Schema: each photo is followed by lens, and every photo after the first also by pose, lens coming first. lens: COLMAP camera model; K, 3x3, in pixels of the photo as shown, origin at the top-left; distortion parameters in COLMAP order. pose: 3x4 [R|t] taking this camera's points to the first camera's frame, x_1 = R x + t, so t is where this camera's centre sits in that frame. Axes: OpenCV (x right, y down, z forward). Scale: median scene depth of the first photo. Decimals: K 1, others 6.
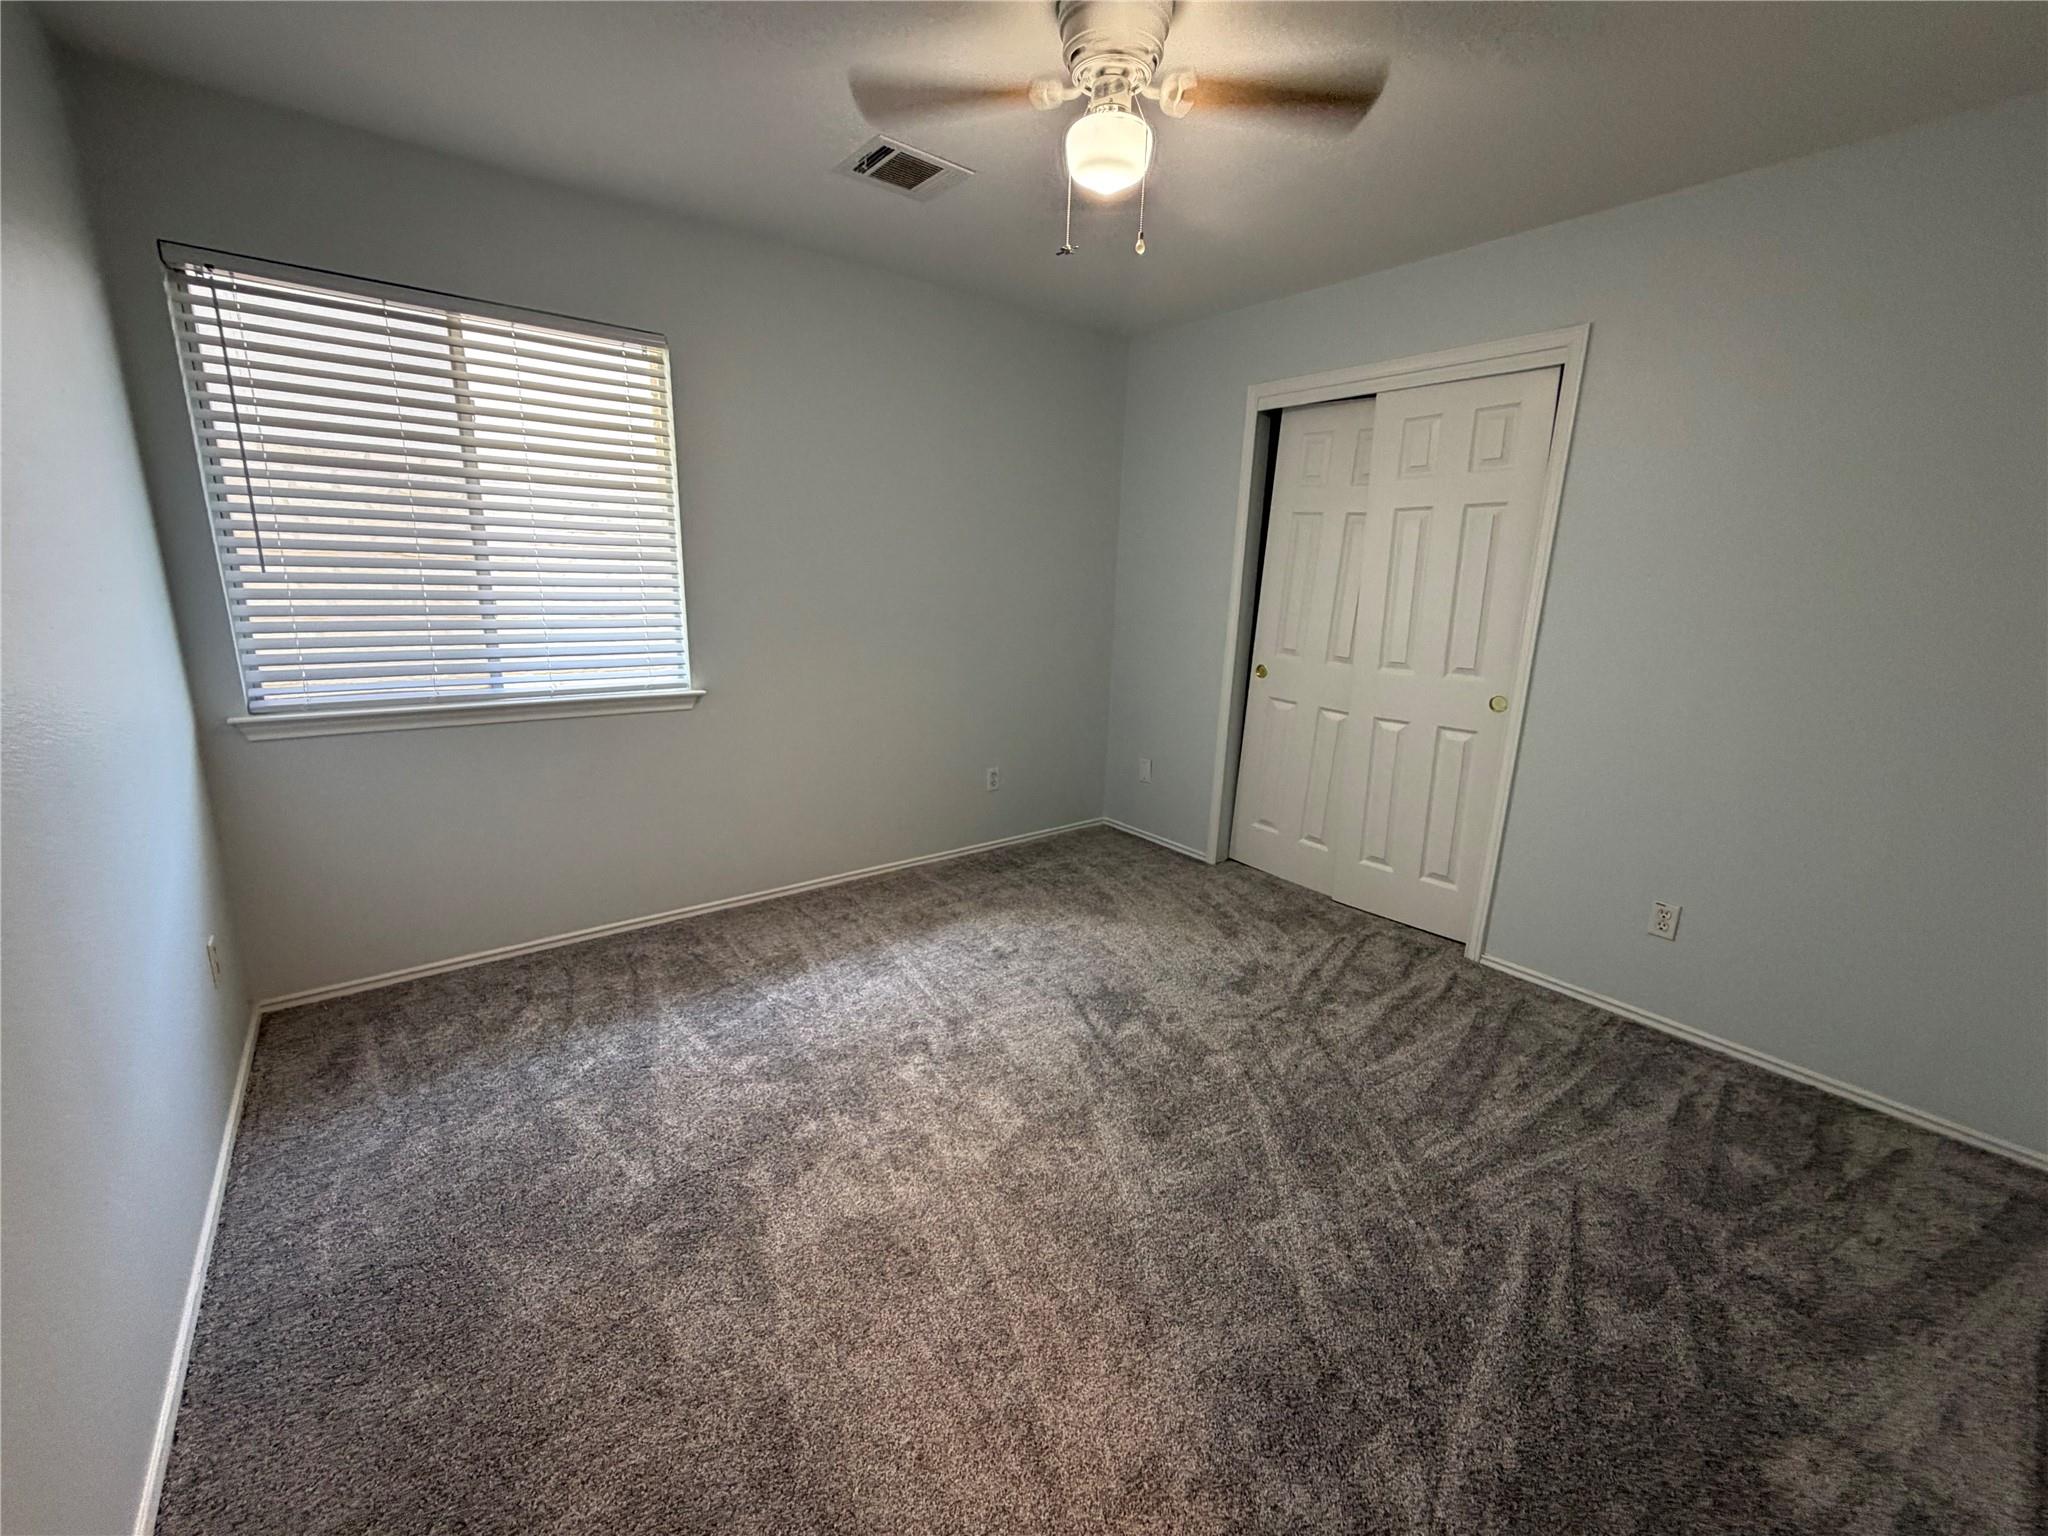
lens RADIAL K [[820.7, 0, 1024.0], [0, 820.7, 768.0], [0, 0, 1]] dist [-0.000078, 0.000550]
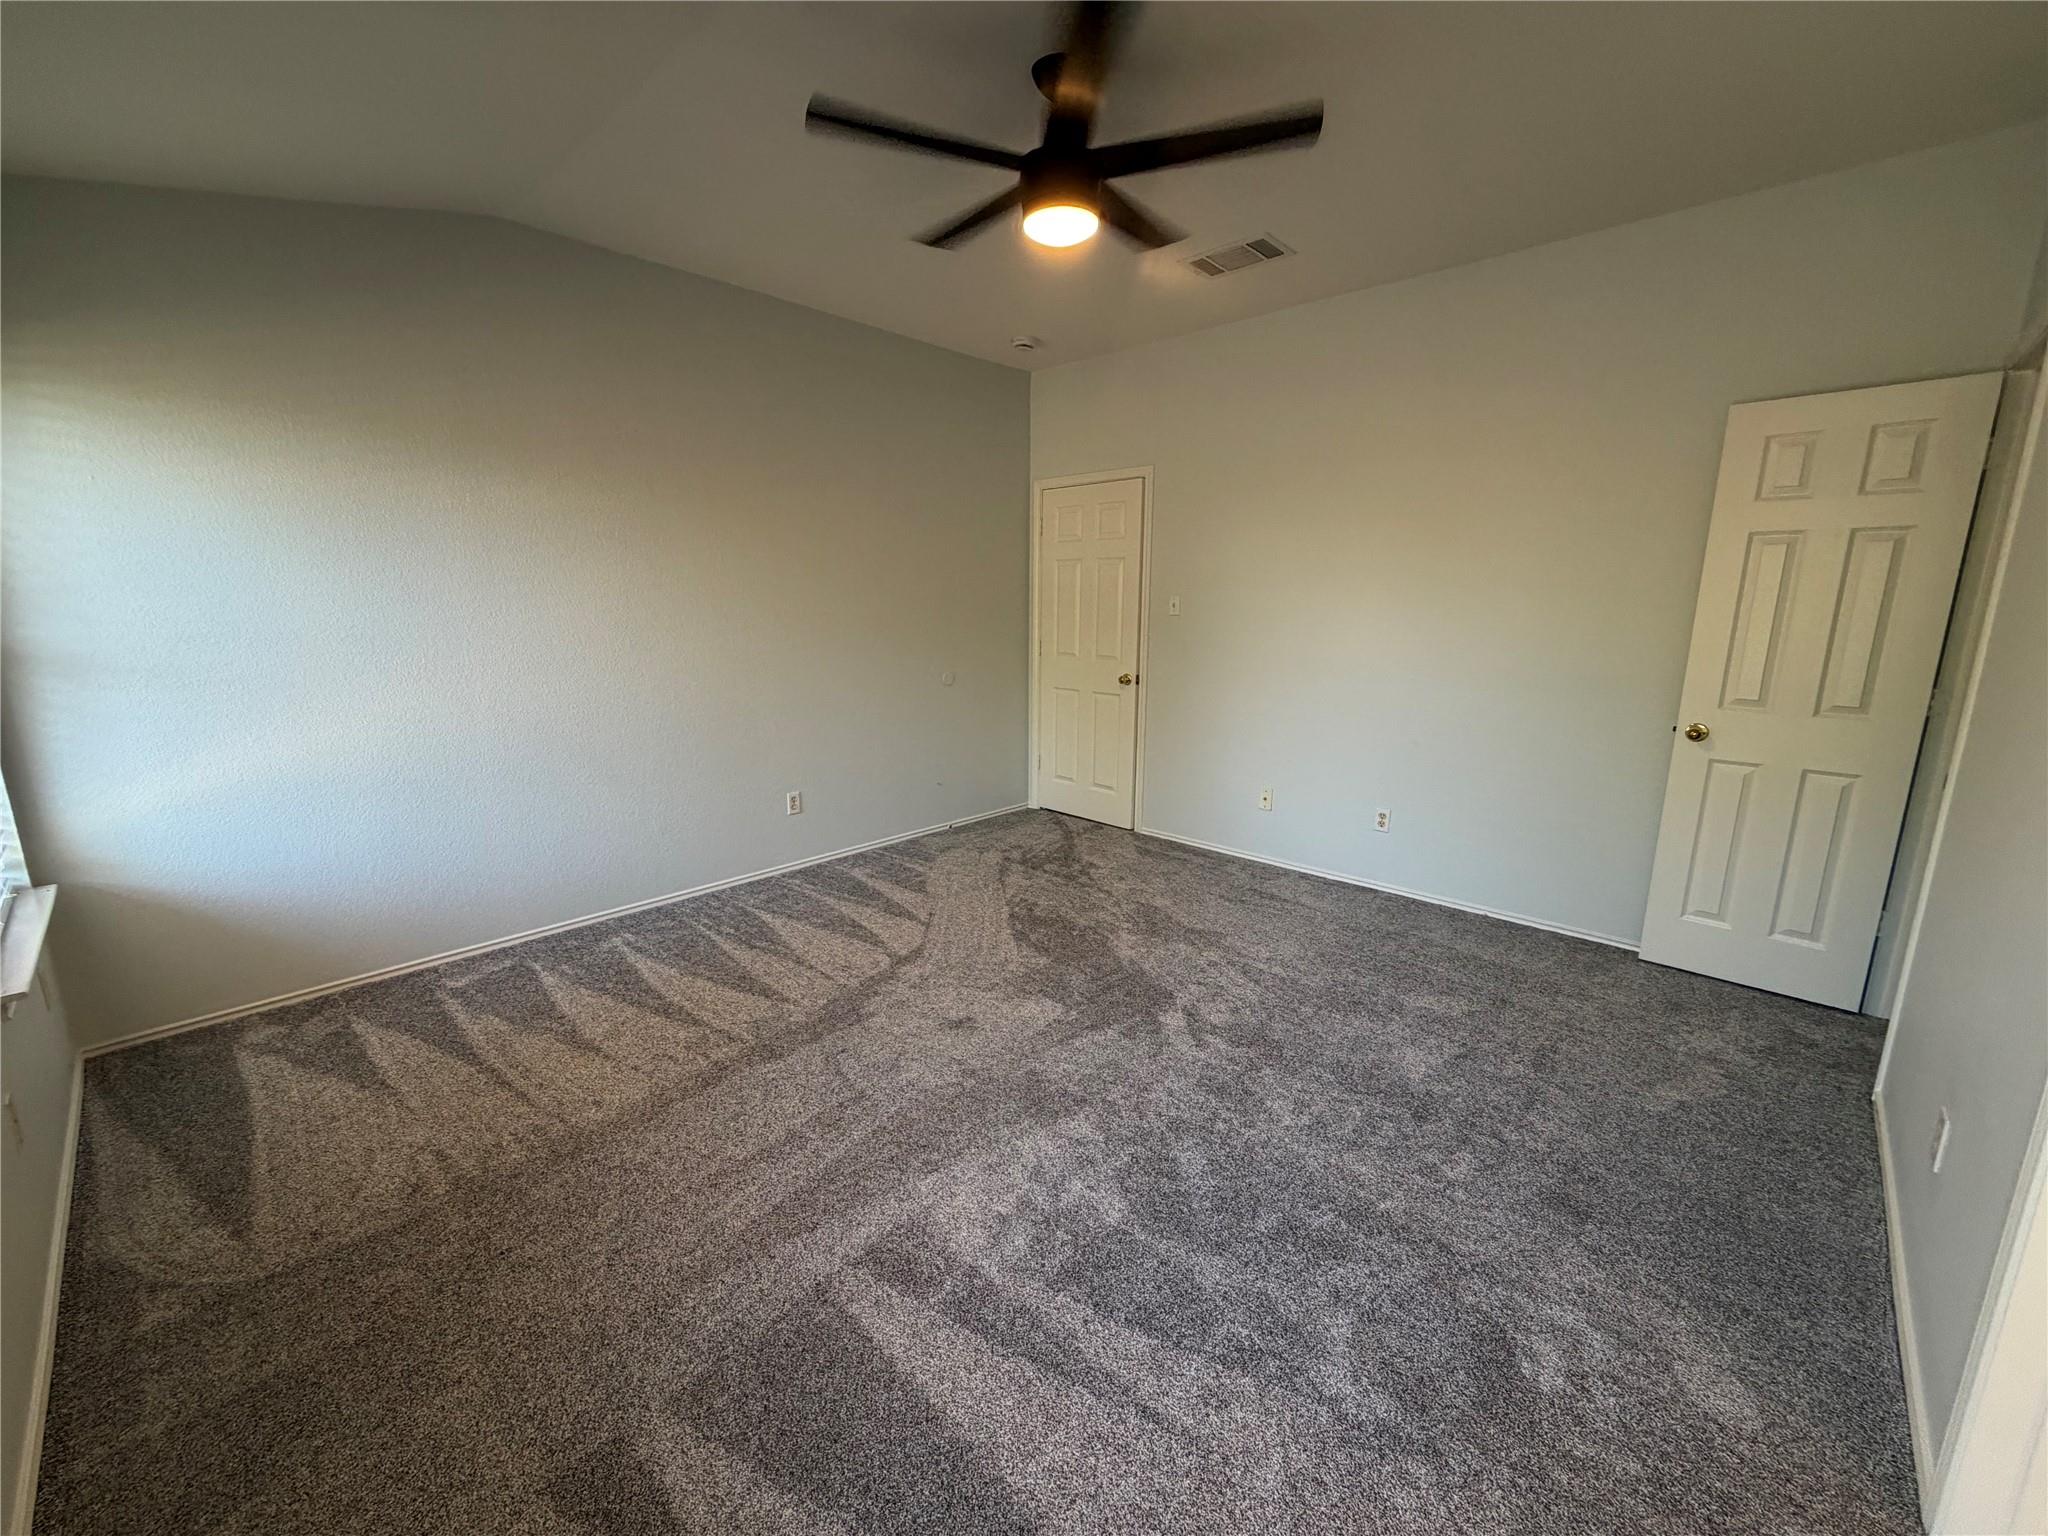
lens RADIAL K [[811.6, 0, 1026.3], [0, 811.6, 729.9], [0, 0, 1]] dist [0.000957, 0.000178]
pose [[0.986174, -0.066145, 0.151939, -0.432611], [0.070523, 0.997231, -0.023598, -0.124178], [-0.149957, 0.033987, 0.988108, 0.226881]]
